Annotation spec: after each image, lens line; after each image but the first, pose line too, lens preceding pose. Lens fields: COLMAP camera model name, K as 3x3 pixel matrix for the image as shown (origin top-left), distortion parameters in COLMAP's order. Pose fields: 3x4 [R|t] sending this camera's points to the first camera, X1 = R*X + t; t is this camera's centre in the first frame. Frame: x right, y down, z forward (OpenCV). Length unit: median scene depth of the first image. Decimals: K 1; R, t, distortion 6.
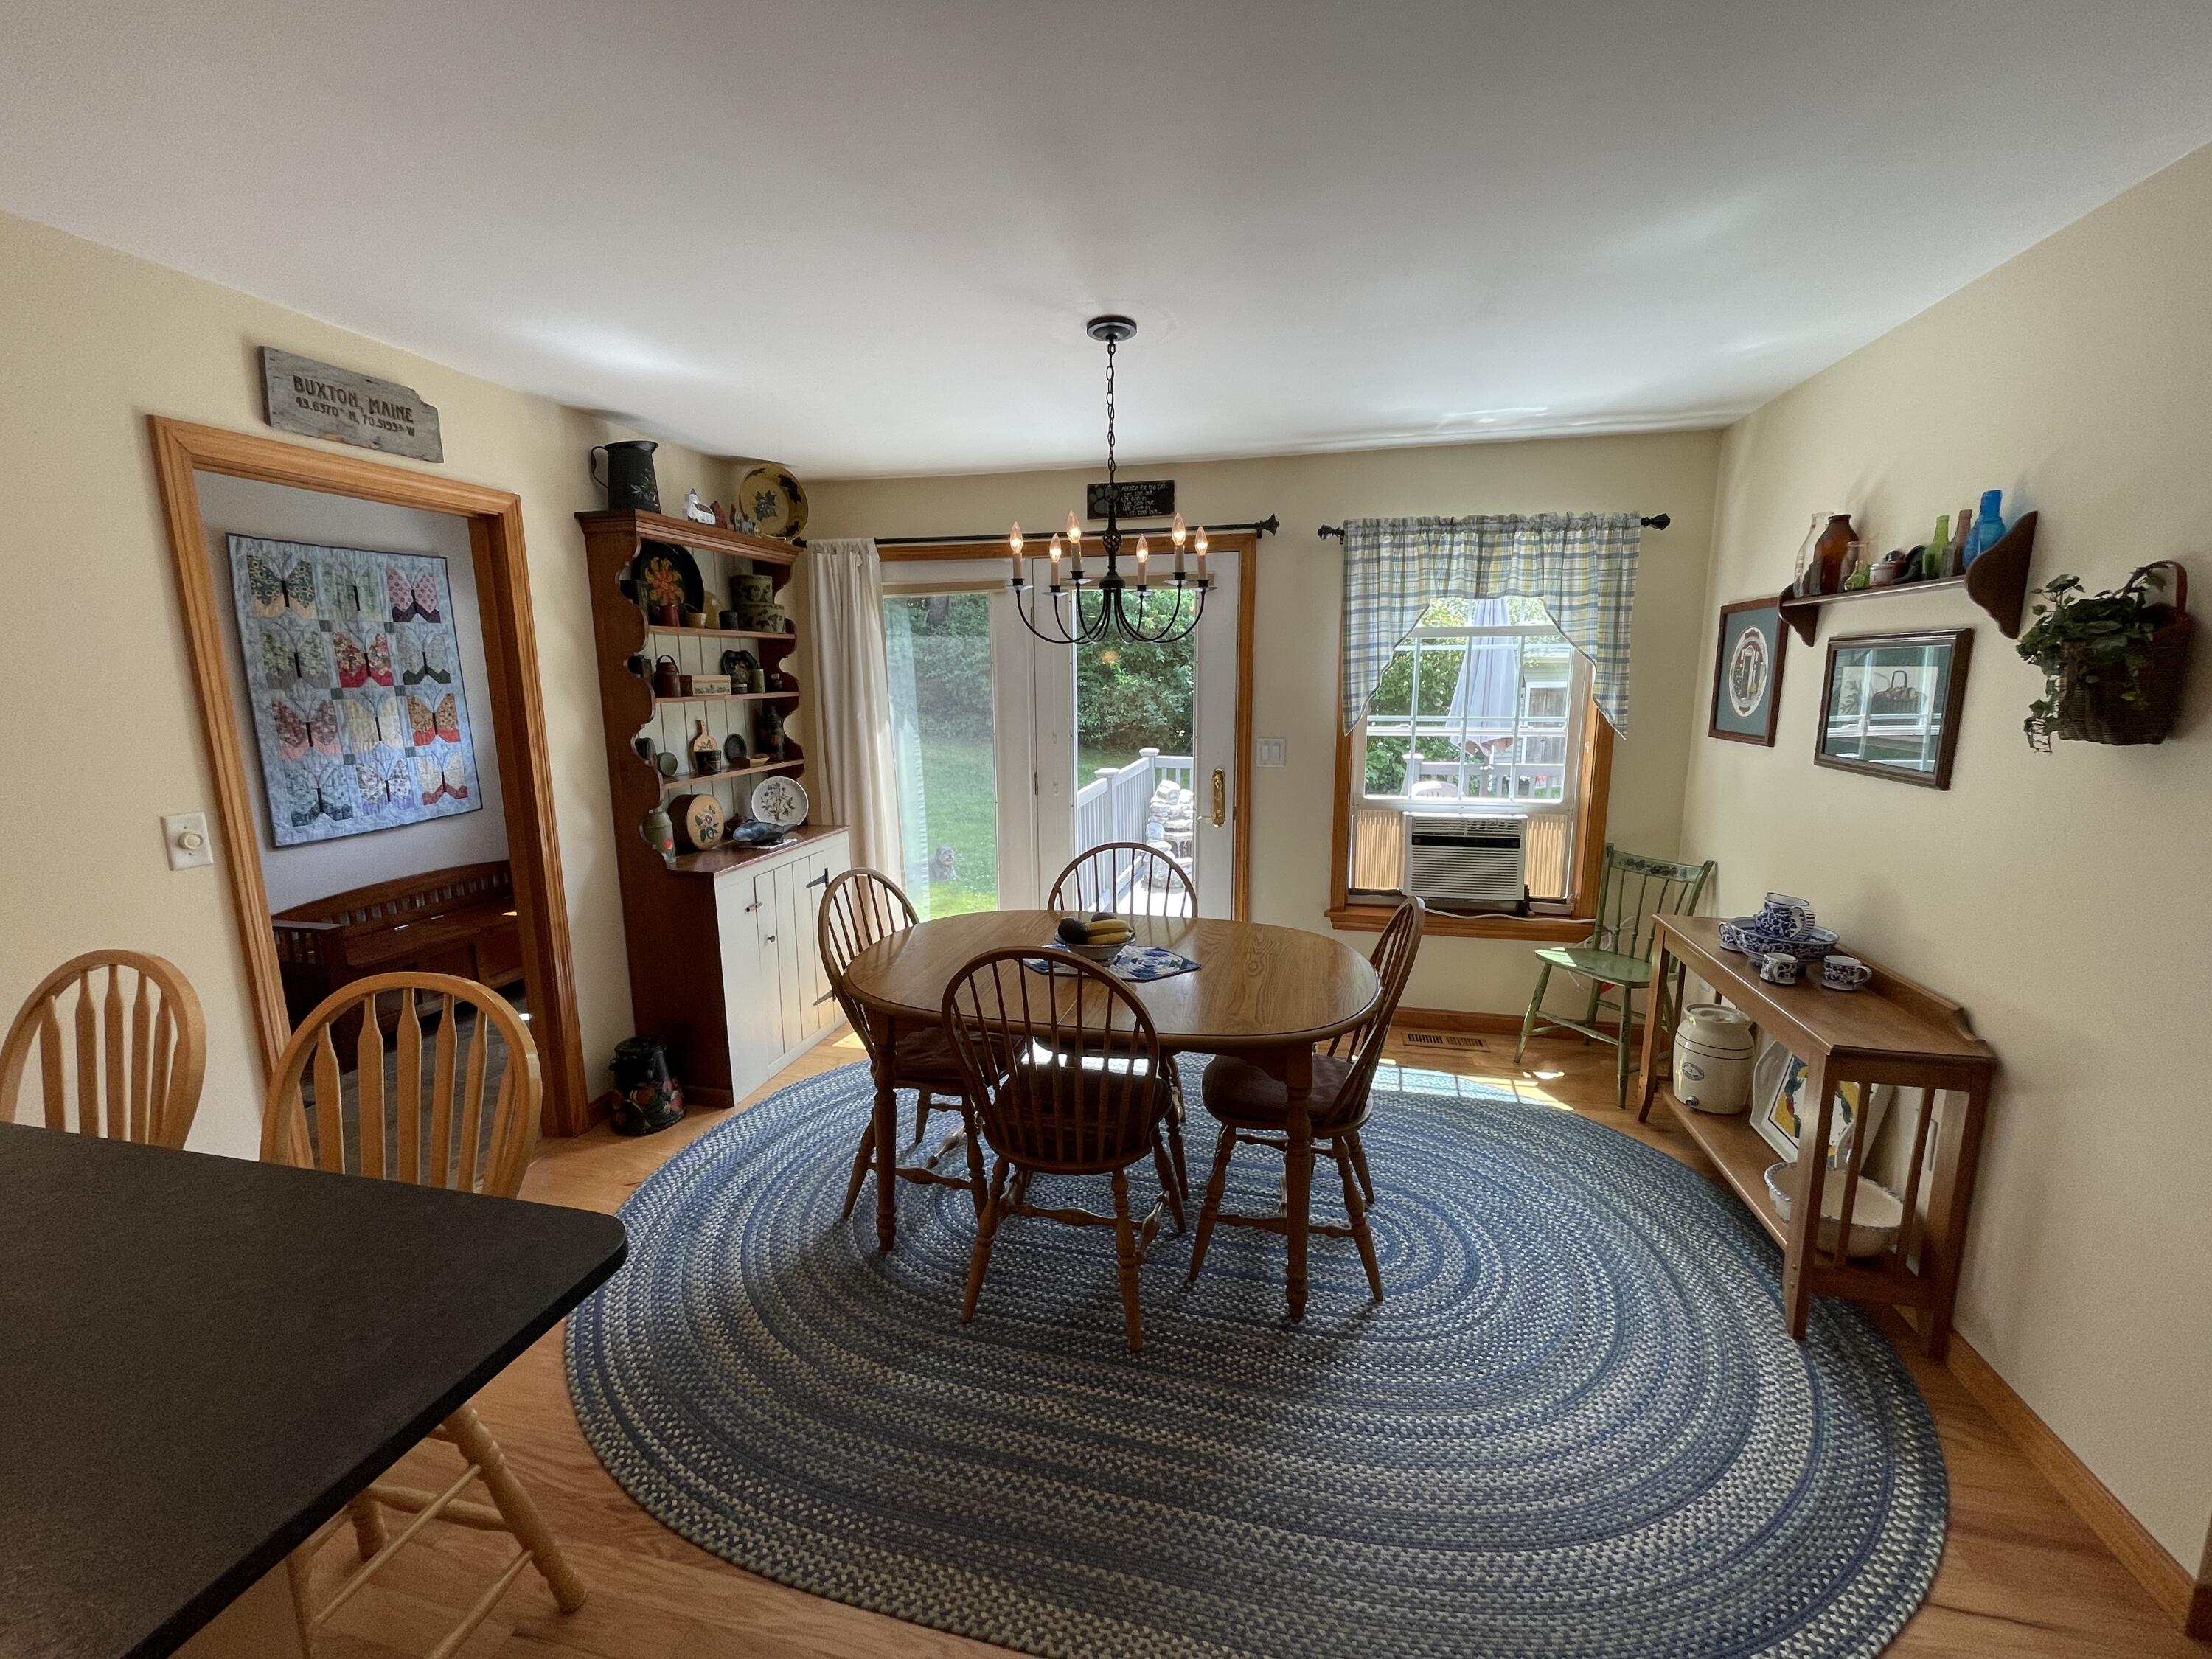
lens RADIAL K [[889.9, 0, 1104.0], [0, 889.9, 828.6], [0, 0, 1]] dist [-0.000392, -0.000027]
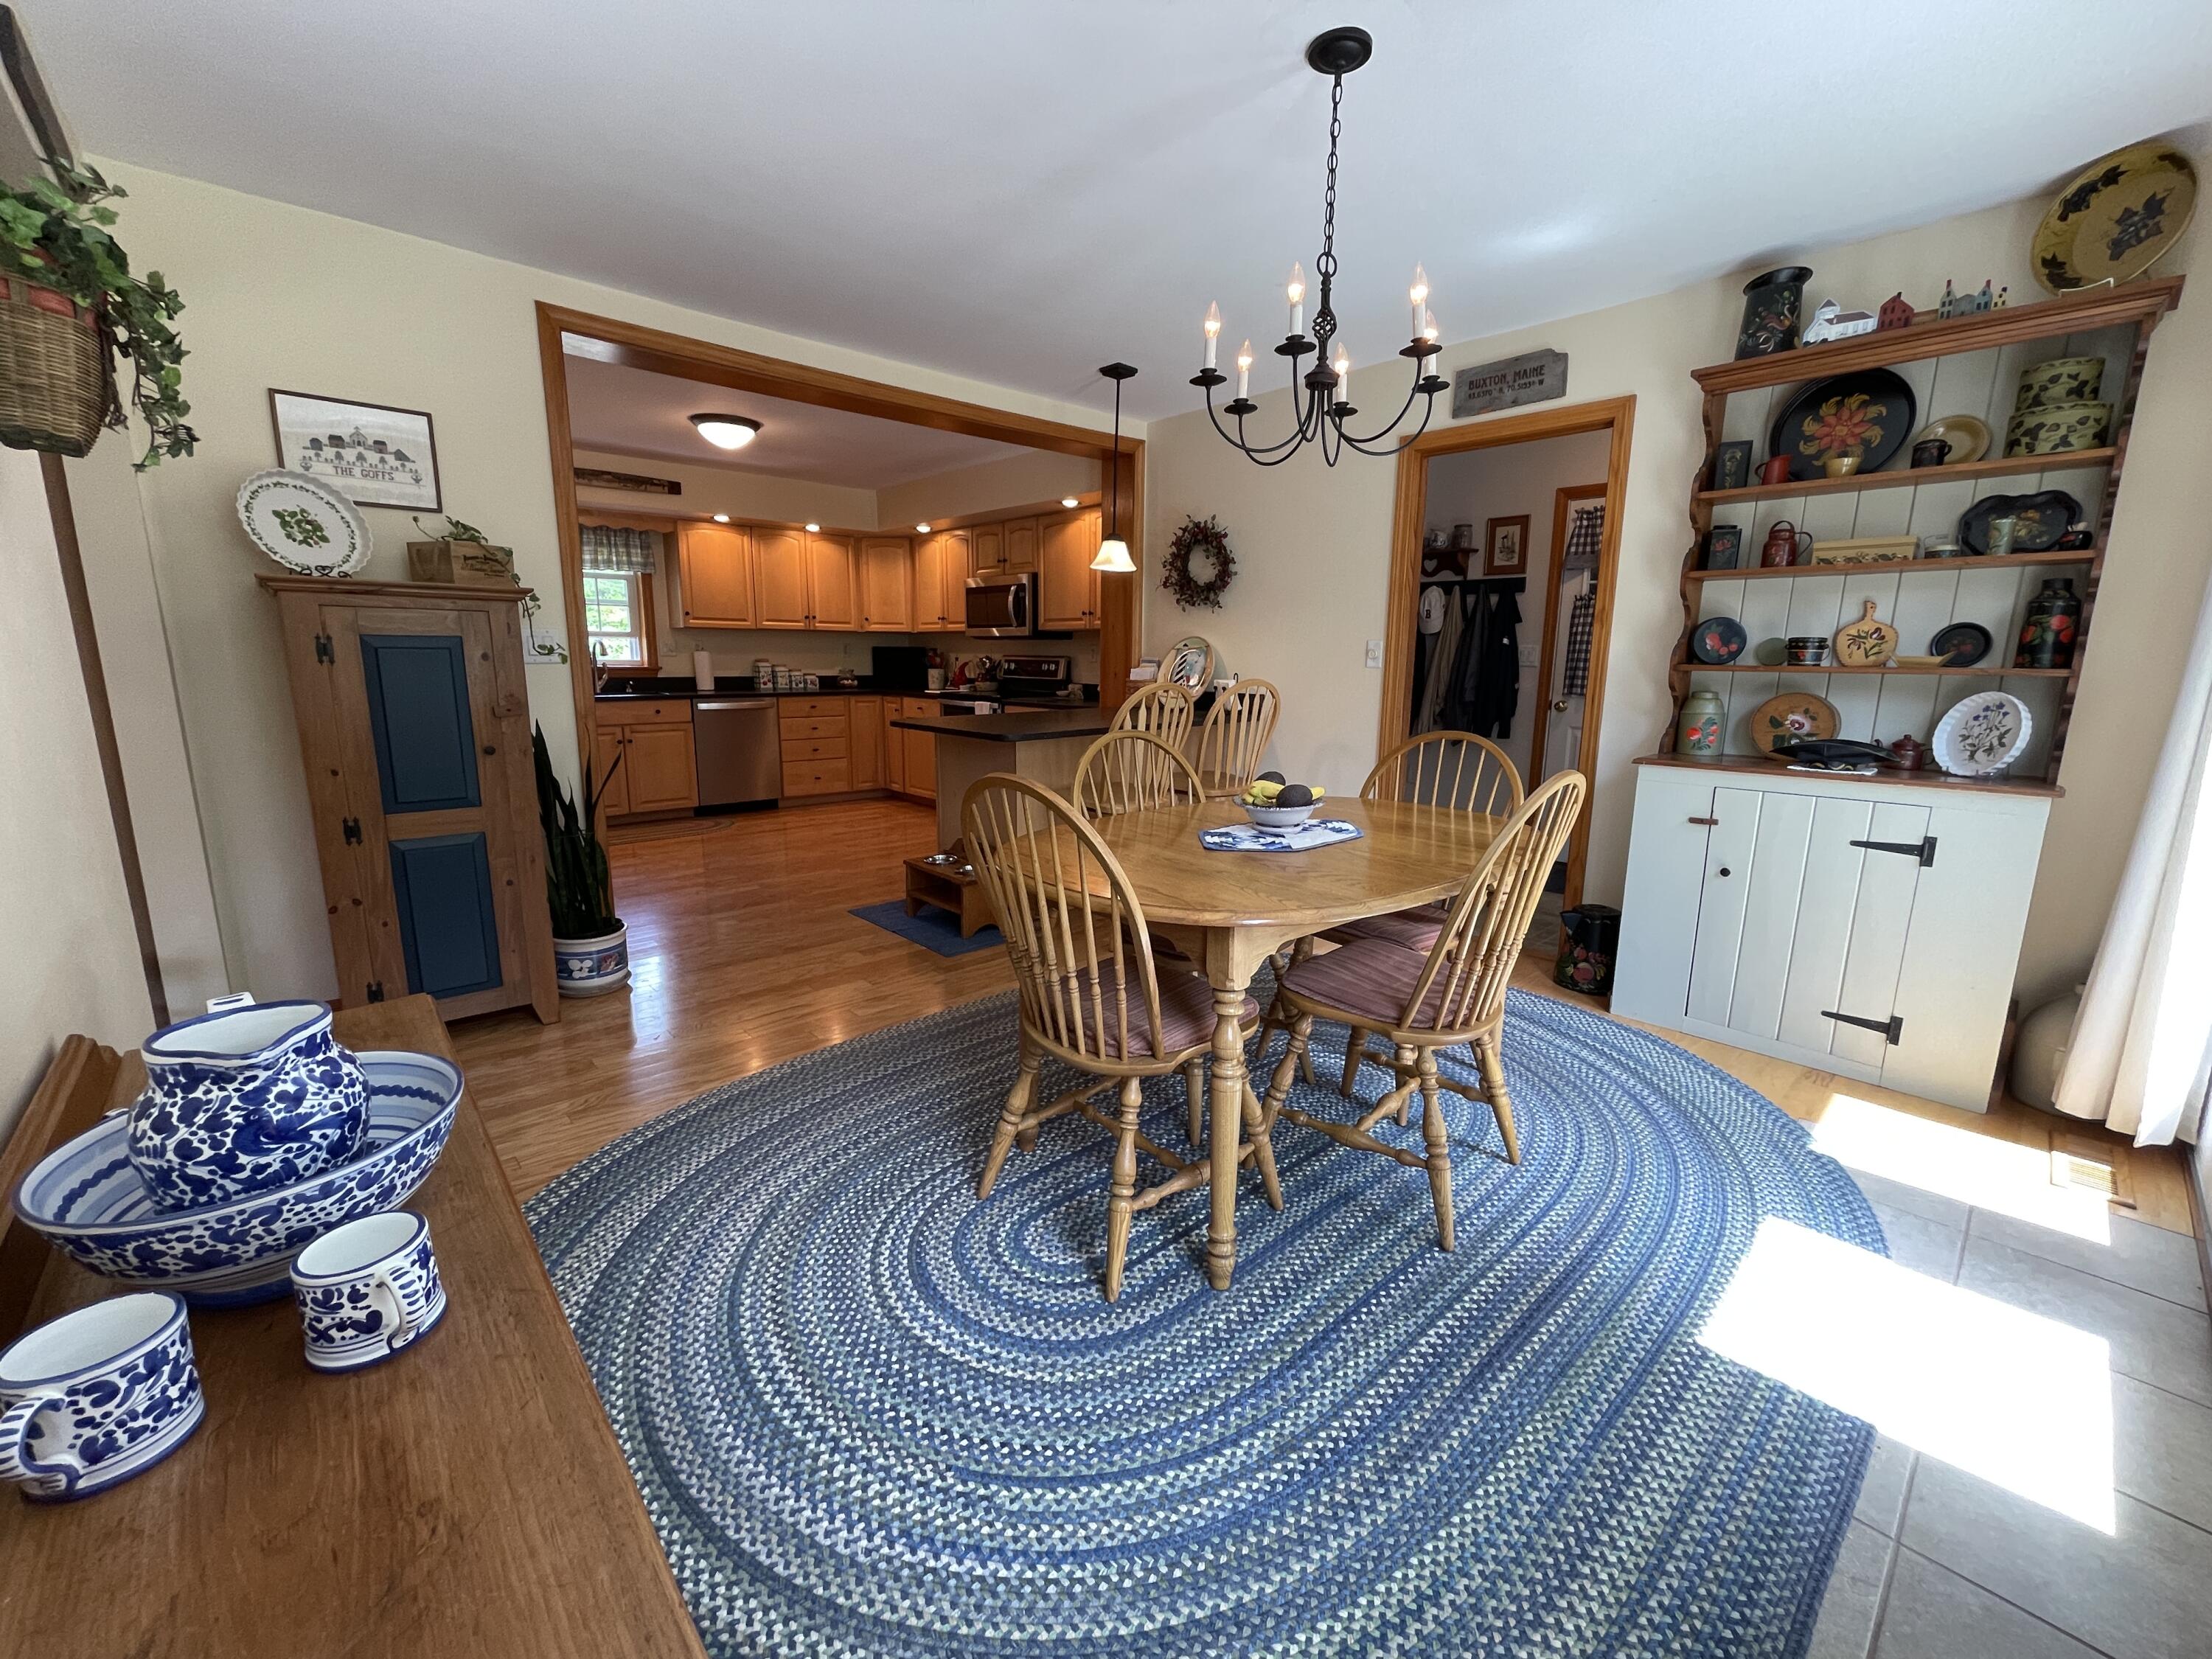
lens RADIAL K [[889.9, 0, 1101.8], [0, 889.9, 823.7], [0, 0, 1]] dist [-0.000392, -0.000027]
pose [[-0.563899, 0.156954, -0.810792, 0.808275], [-0.150696, 0.945734, 0.287885, -0.087087], [0.811978, 0.284521, -0.509646, 1.293872]]
